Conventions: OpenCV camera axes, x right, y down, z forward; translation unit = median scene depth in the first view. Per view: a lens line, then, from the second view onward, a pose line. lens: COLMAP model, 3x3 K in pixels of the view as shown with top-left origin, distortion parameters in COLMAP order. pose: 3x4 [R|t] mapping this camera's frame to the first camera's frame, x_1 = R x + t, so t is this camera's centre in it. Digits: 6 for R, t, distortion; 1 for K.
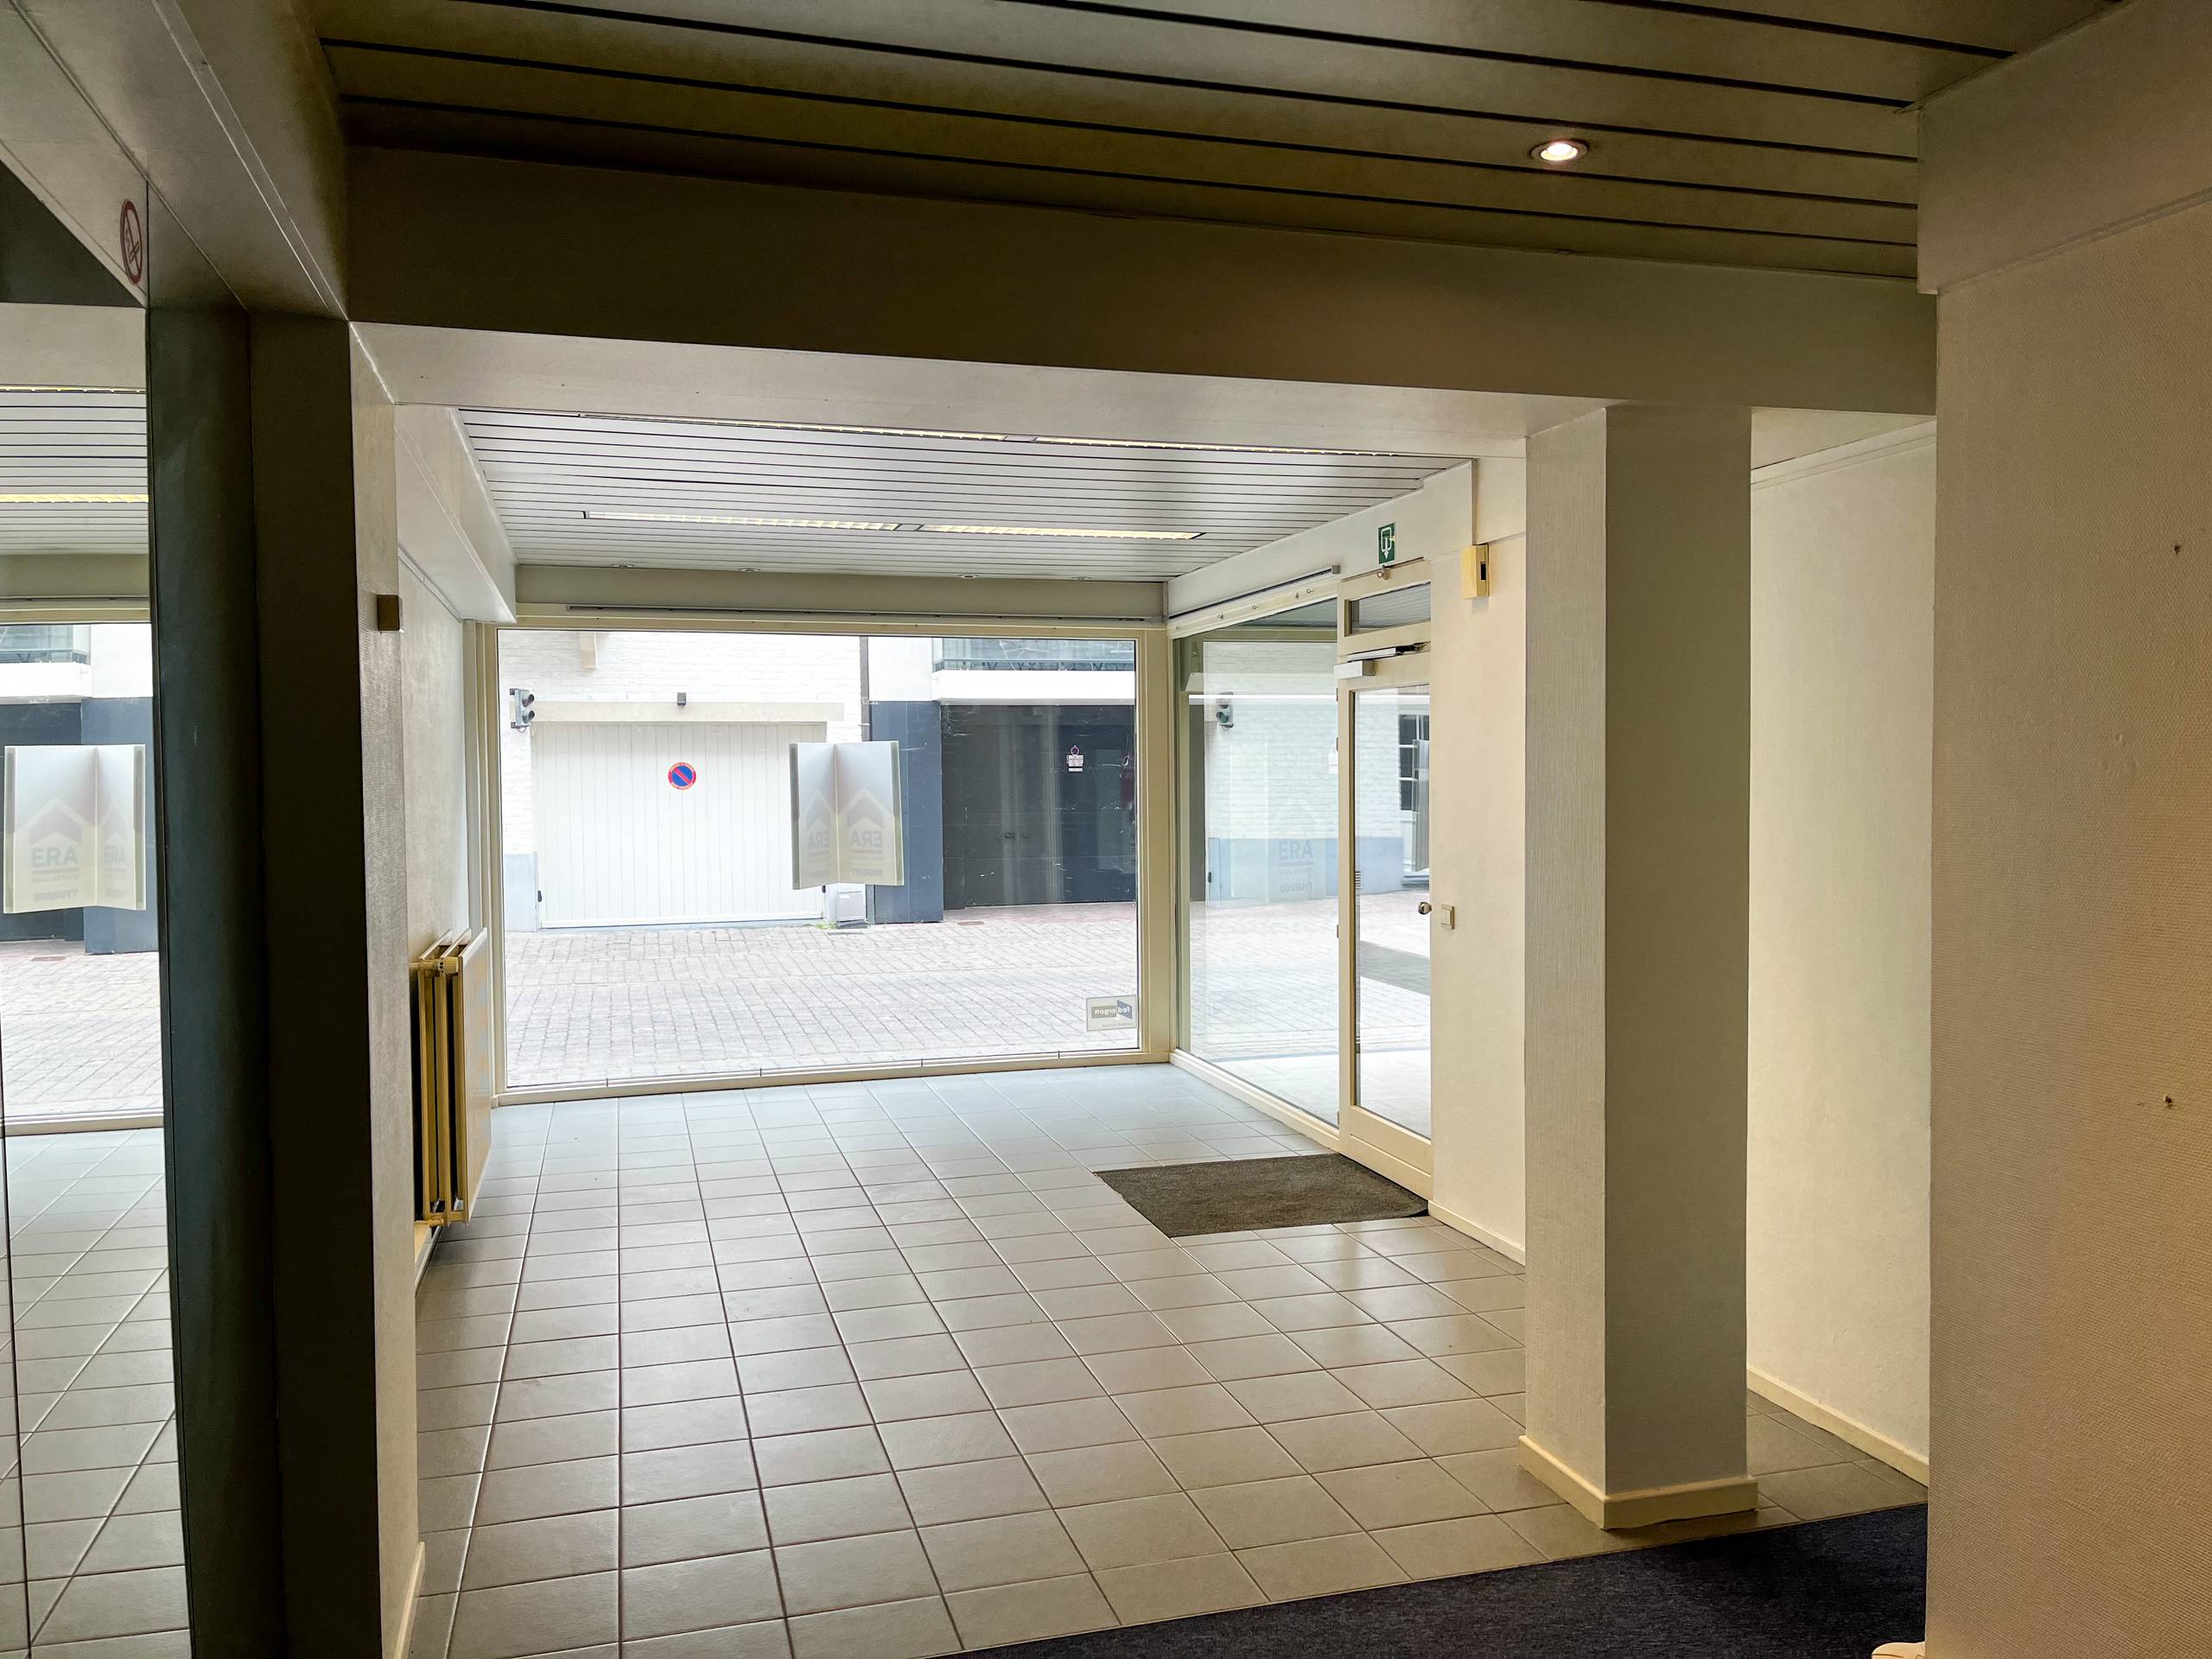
lens RADIAL K [[1662.9, 0, 1104.3], [0, 1662.9, 820.0], [0, 0, 1]] dist [0.068551, 0.001181]
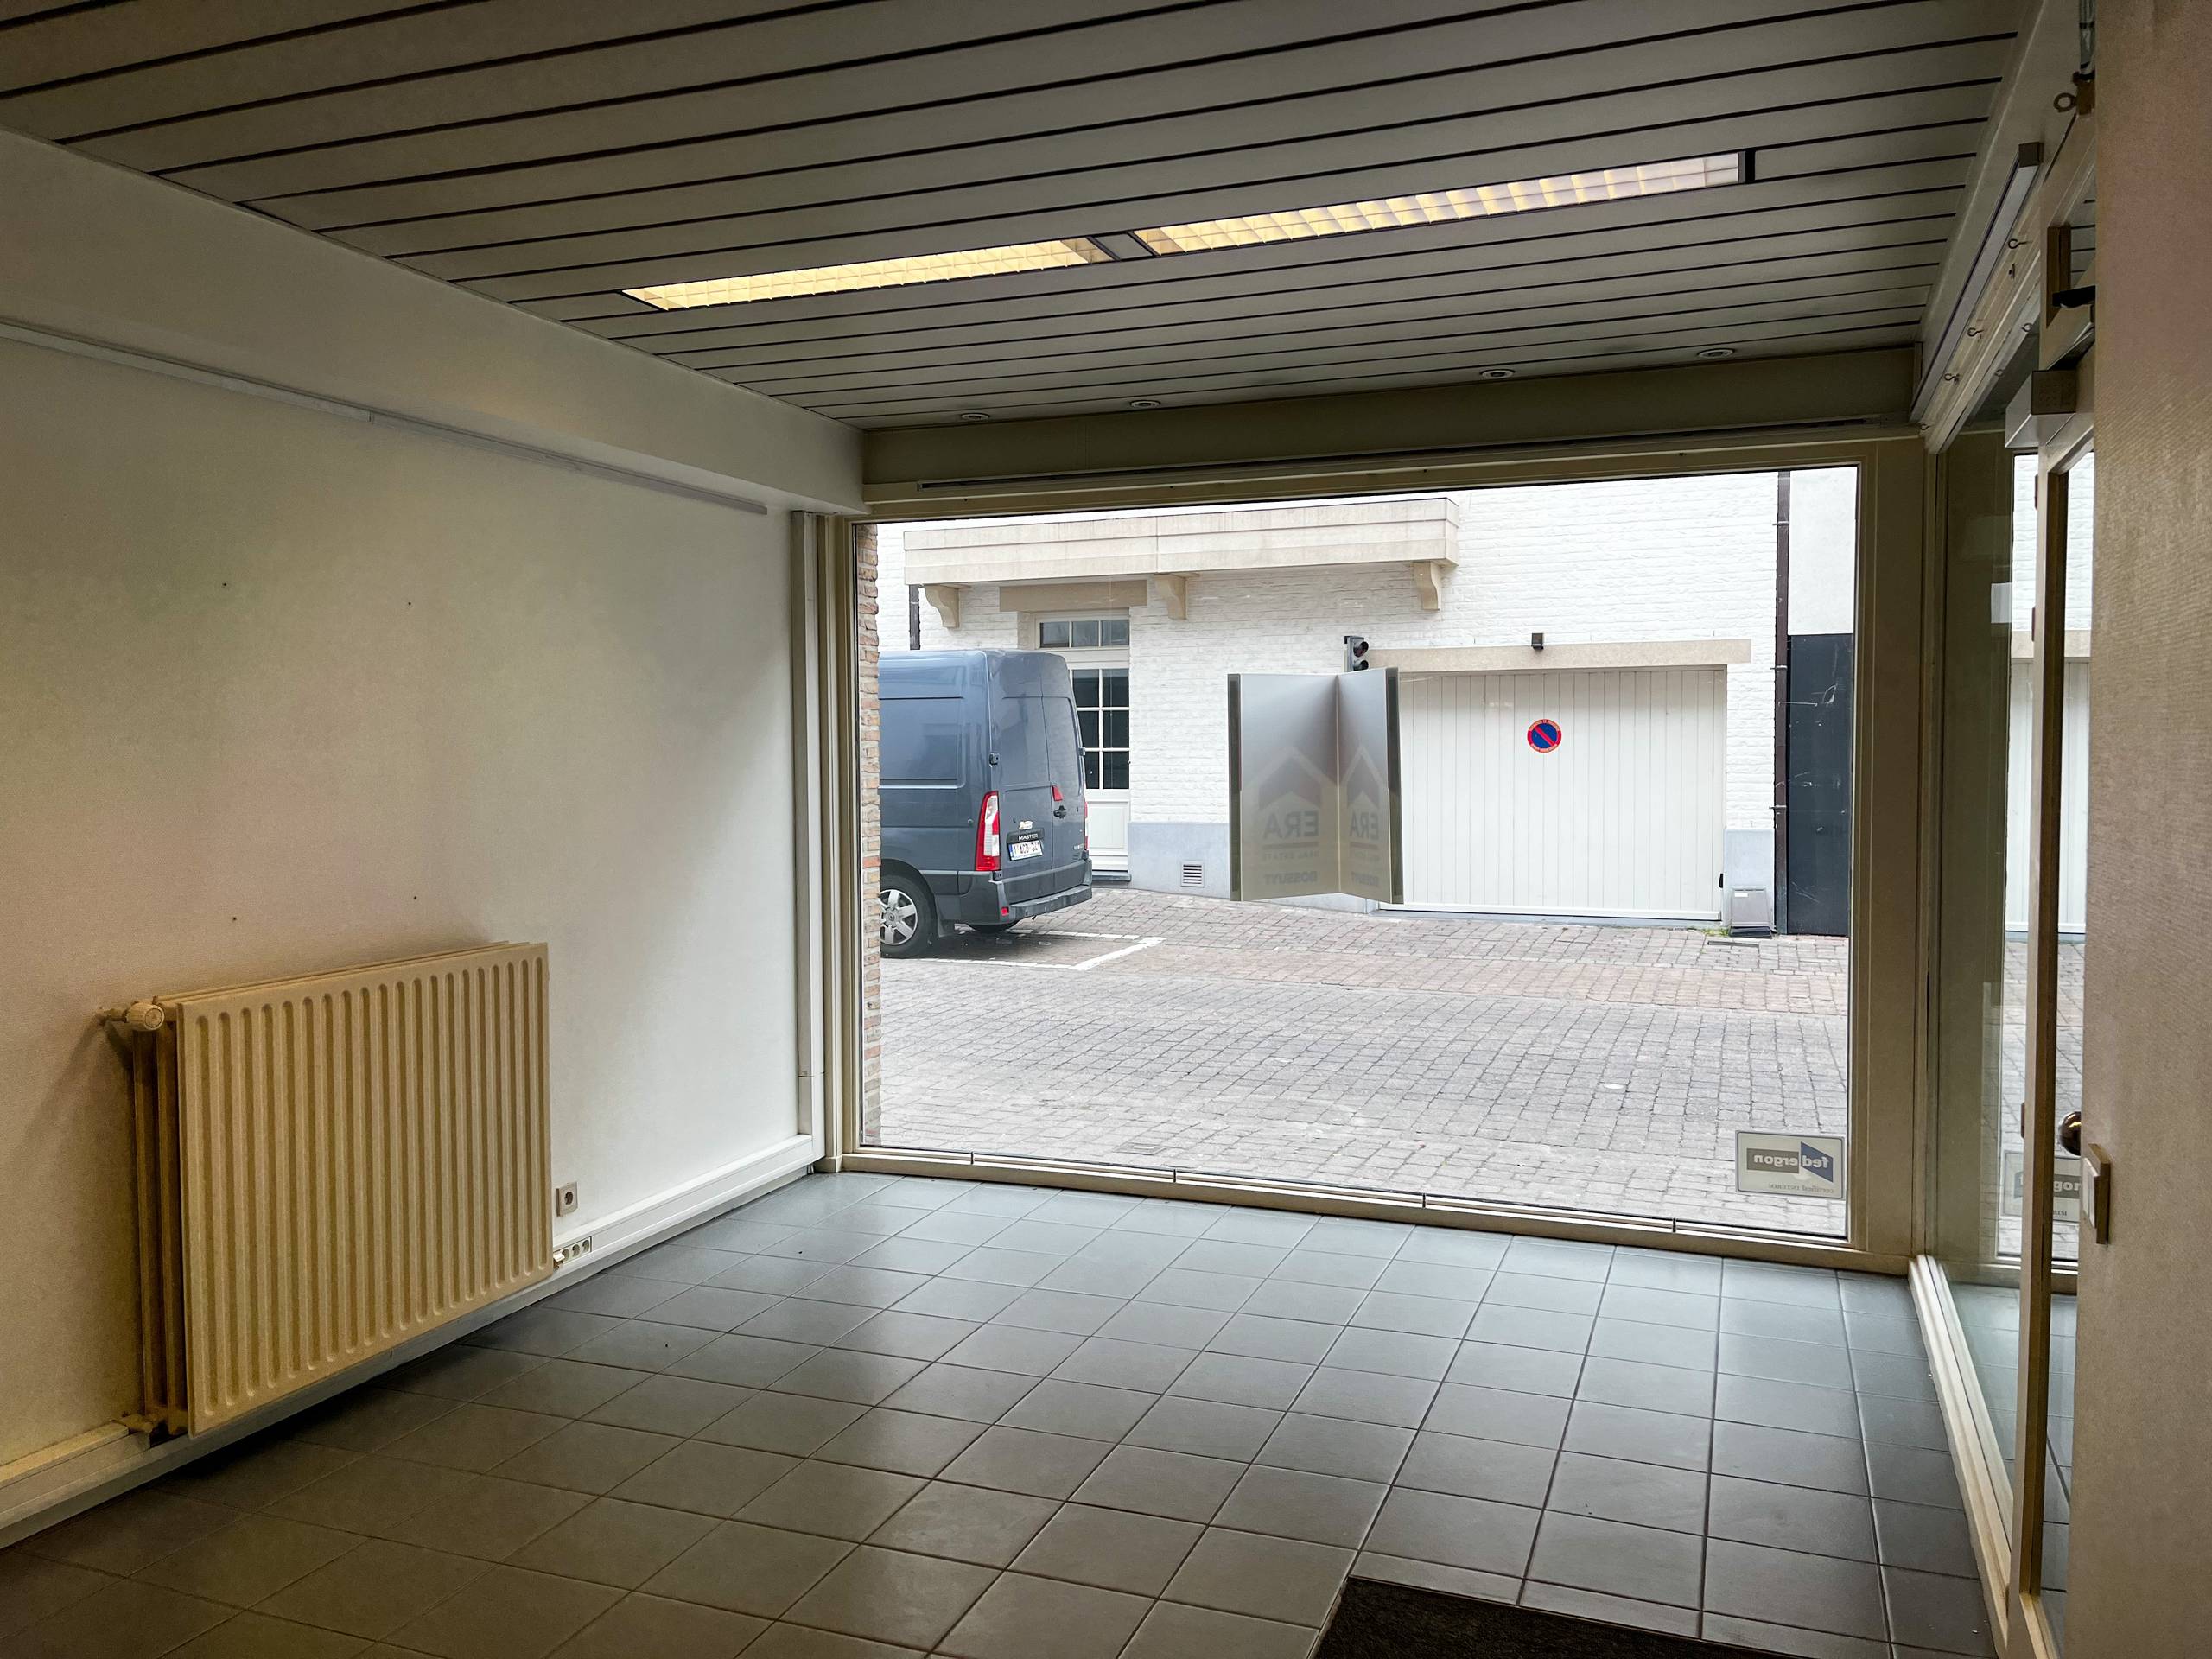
lens RADIAL K [[1662.9, 0, 1104.3], [0, 1662.9, 820.0], [0, 0, 1]] dist [0.068551, 0.001181]
pose [[0.792856, 0.032677, -0.608532, 0.080480], [-0.020557, 0.999427, 0.026884, -0.002746], [0.609062, -0.008806, 0.793074, 0.223691]]
